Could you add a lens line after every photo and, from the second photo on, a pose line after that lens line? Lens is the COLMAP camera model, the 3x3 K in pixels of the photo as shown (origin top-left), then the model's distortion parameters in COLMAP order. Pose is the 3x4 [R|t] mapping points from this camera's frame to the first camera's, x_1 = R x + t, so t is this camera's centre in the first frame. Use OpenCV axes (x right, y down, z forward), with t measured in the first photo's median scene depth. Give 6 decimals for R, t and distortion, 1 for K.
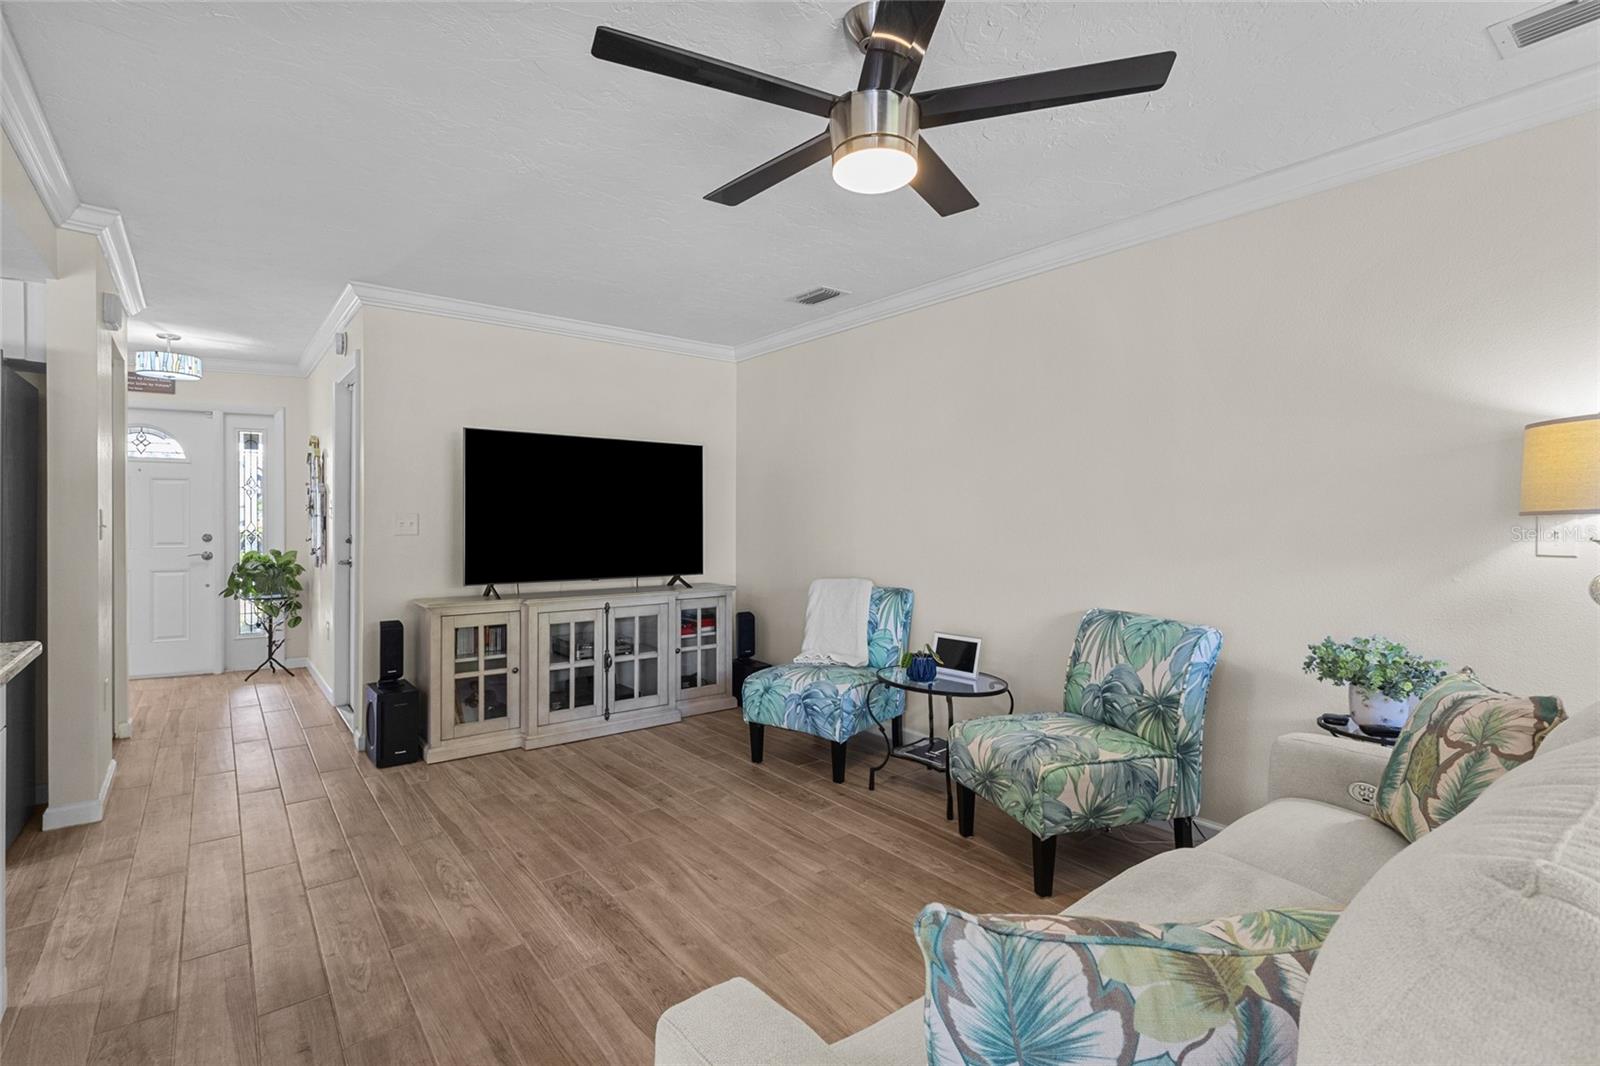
lens RADIAL K [[738.7, 0, 799.6], [0, 738.7, 526.1], [0, 0, 1]] dist [-0.001313, 0.000884]
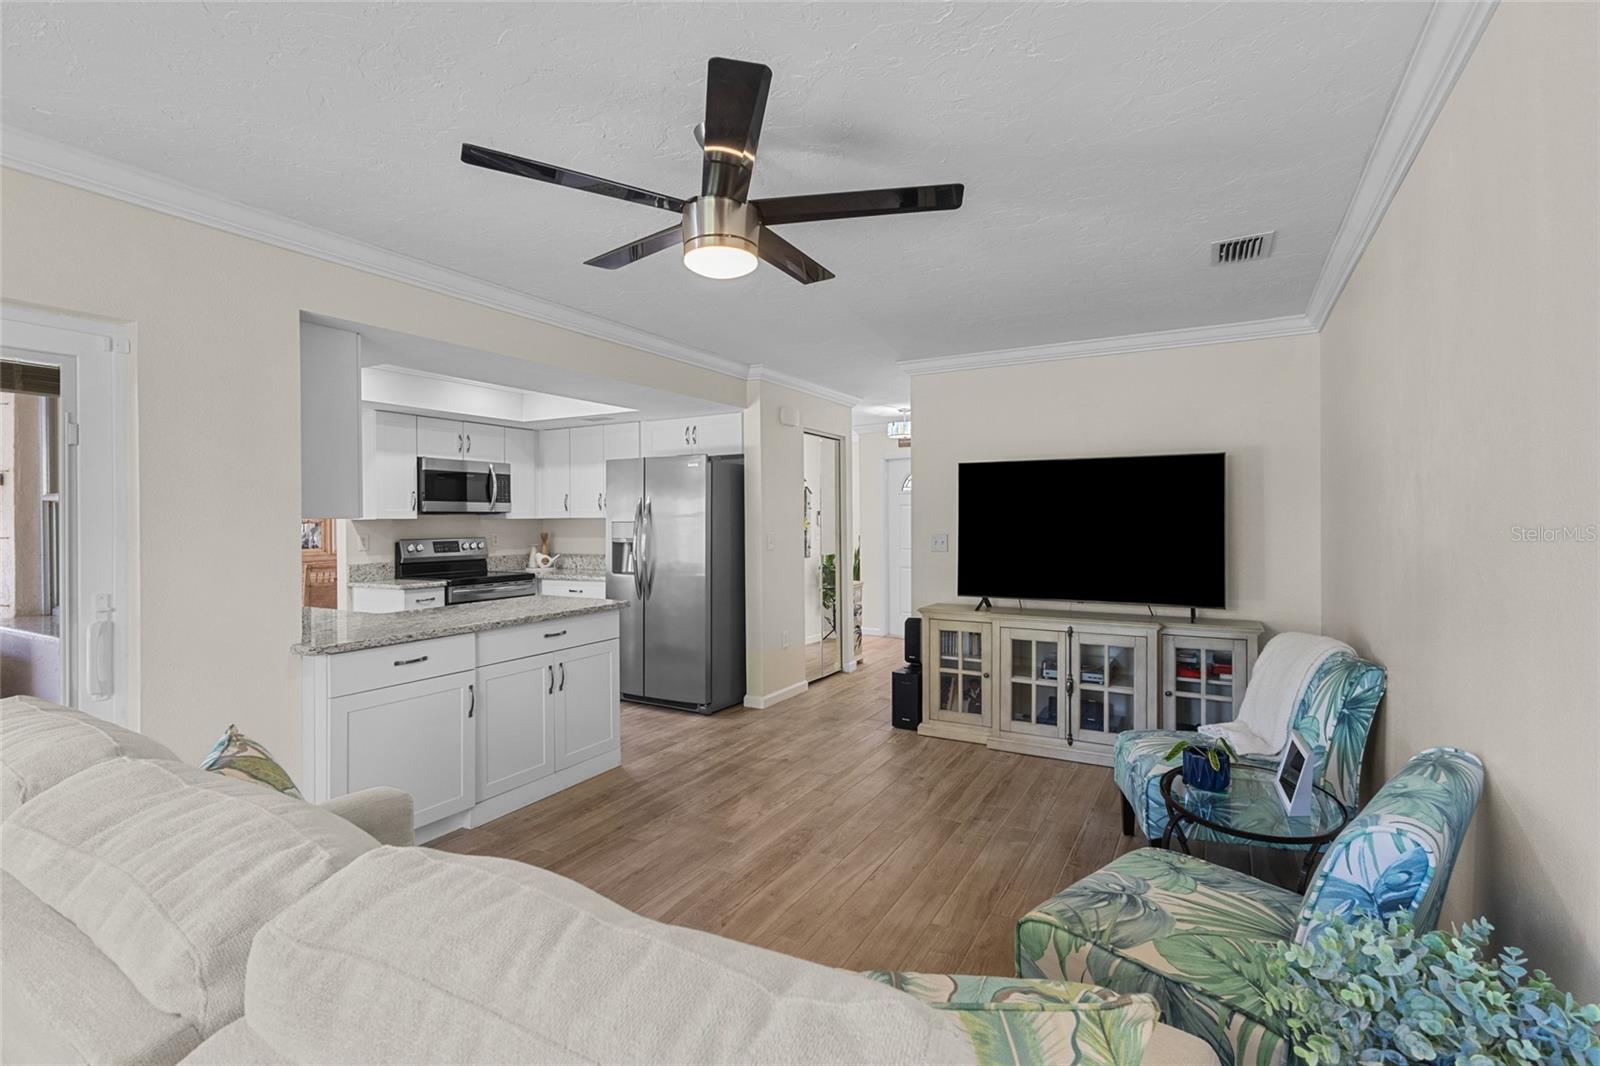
lens RADIAL K [[738.7, 0, 792.6], [0, 738.7, 522.3], [0, 0, 1]] dist [-0.001313, 0.000884]
pose [[0.369866, -0.004418, -0.929075, 0.580496], [-0.002116, 0.999982, -0.005598, -0.032754], [0.929083, 0.004037, 0.369850, 0.322283]]
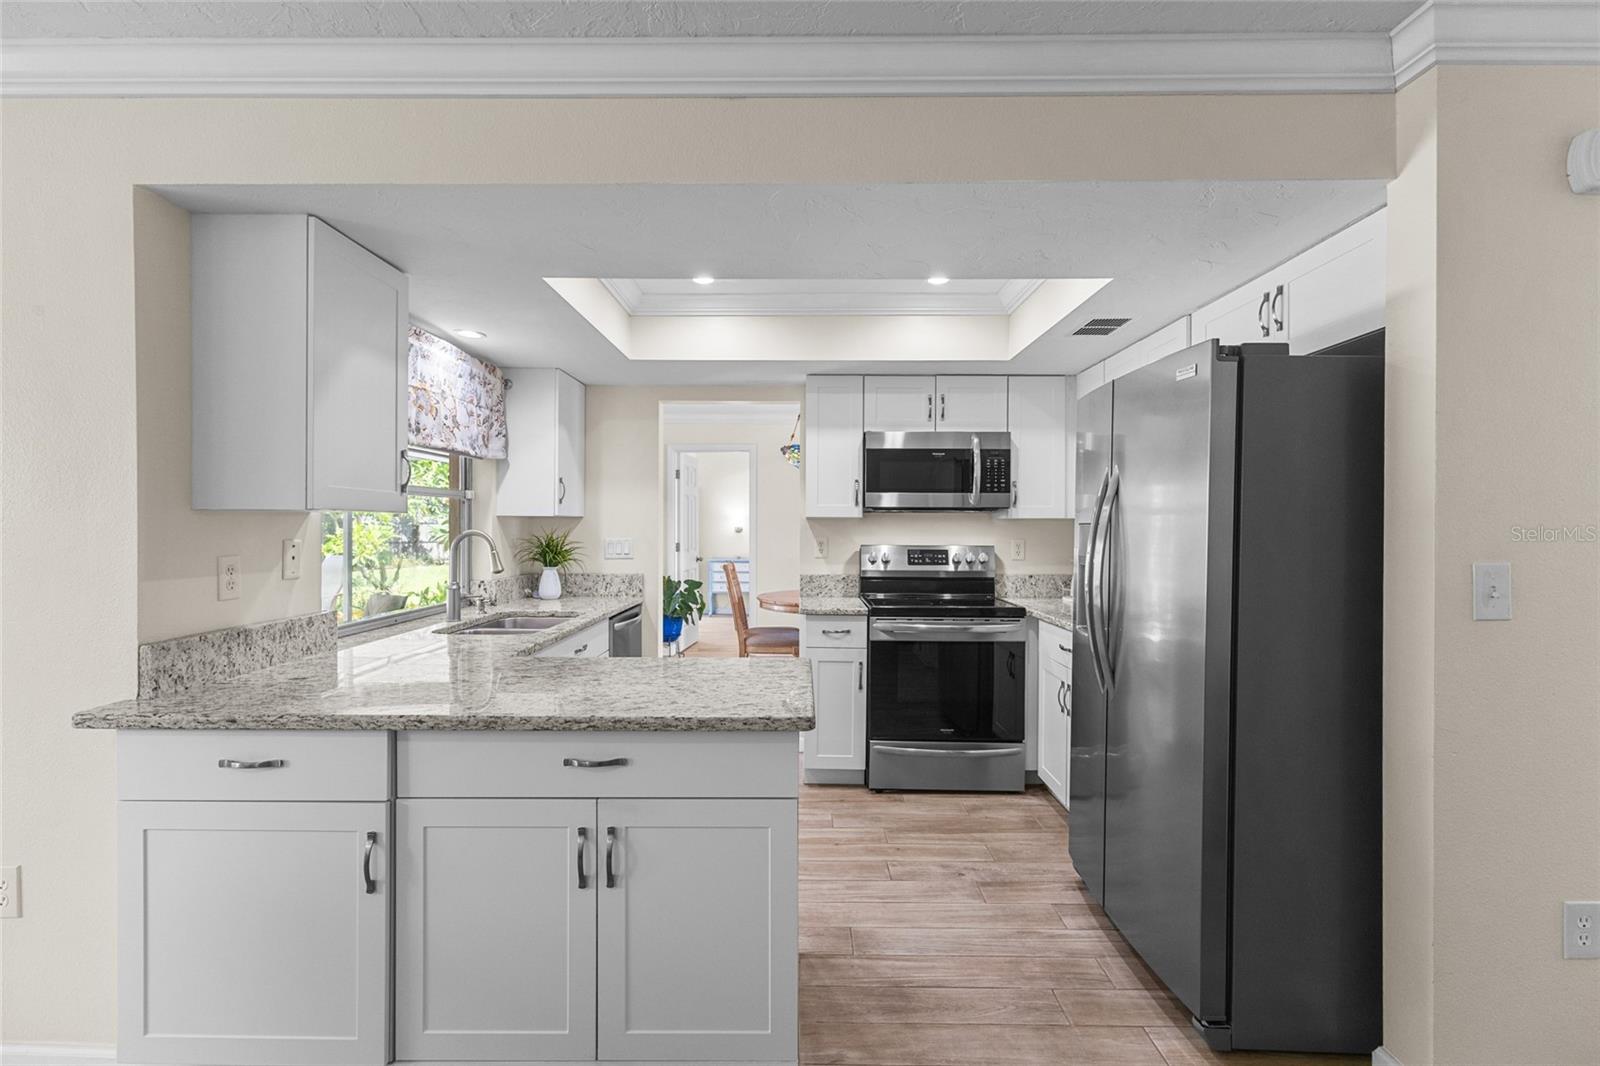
lens RADIAL K [[738.7, 0, 801.5], [0, 738.7, 531.8], [0, 0, 1]] dist [-0.001313, 0.000884]
pose [[-0.624920, 0.000036, -0.780689, -0.176487], [-0.011957, 0.999882, 0.009617, -0.034892], [0.780598, 0.015345, -0.624846, 0.769718]]
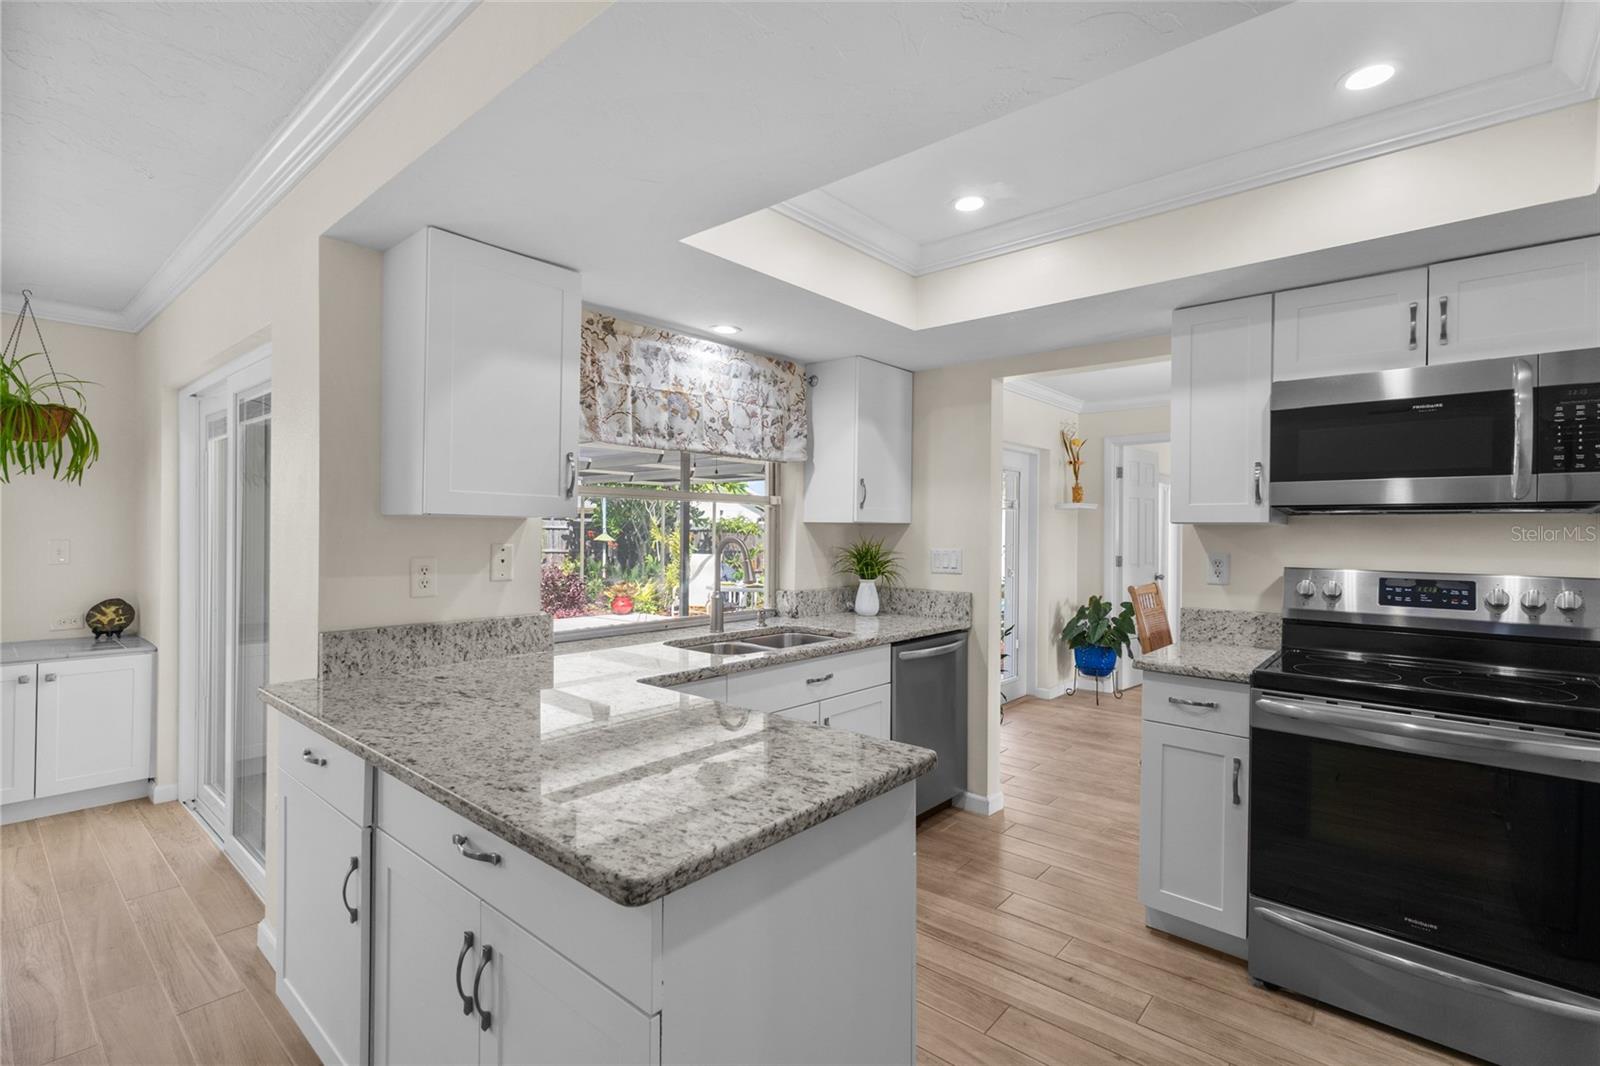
lens RADIAL K [[738.7, 0, 793.0], [0, 738.7, 529.2], [0, 0, 1]] dist [-0.001313, 0.000884]
pose [[-0.983906, -0.014363, -0.178109, -0.528577], [-0.015261, 0.999877, 0.003673, -0.036451], [0.178034, 0.006332, -0.984004, 0.743258]]
